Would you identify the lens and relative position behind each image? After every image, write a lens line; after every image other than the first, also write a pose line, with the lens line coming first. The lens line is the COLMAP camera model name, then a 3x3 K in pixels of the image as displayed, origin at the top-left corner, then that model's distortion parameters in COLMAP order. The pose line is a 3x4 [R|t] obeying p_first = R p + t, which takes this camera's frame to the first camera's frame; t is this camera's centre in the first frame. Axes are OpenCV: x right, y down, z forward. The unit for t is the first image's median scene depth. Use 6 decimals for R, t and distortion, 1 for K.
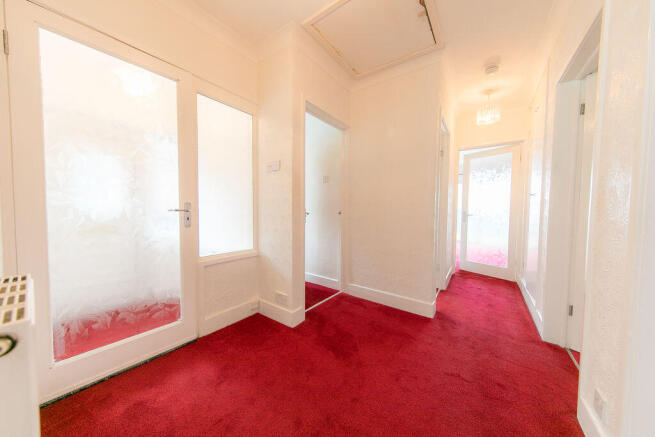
lens RADIAL K [[219.5, 0, 320.2], [0, 219.5, 219.1], [0, 0, 1]] dist [-0.000323, -0.000023]
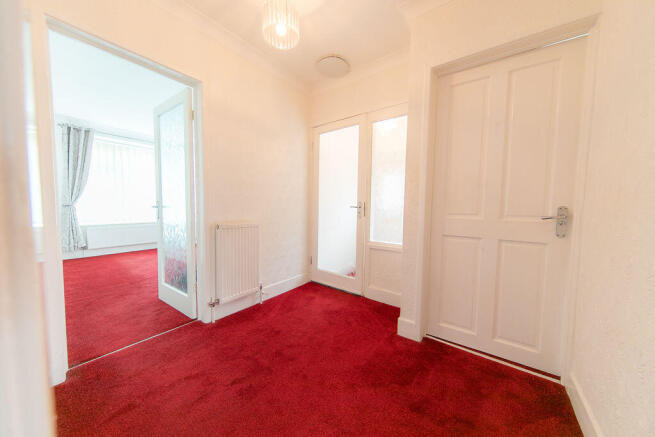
lens RADIAL K [[219.5, 0, 320.2], [0, 219.5, 219.1], [0, 0, 1]] dist [-0.000323, -0.000023]
pose [[-0.032063, 0.054110, -0.998020, 0.882759], [-0.054510, 0.996953, 0.055803, -0.026754], [0.997998, 0.056191, -0.029015, 0.759848]]
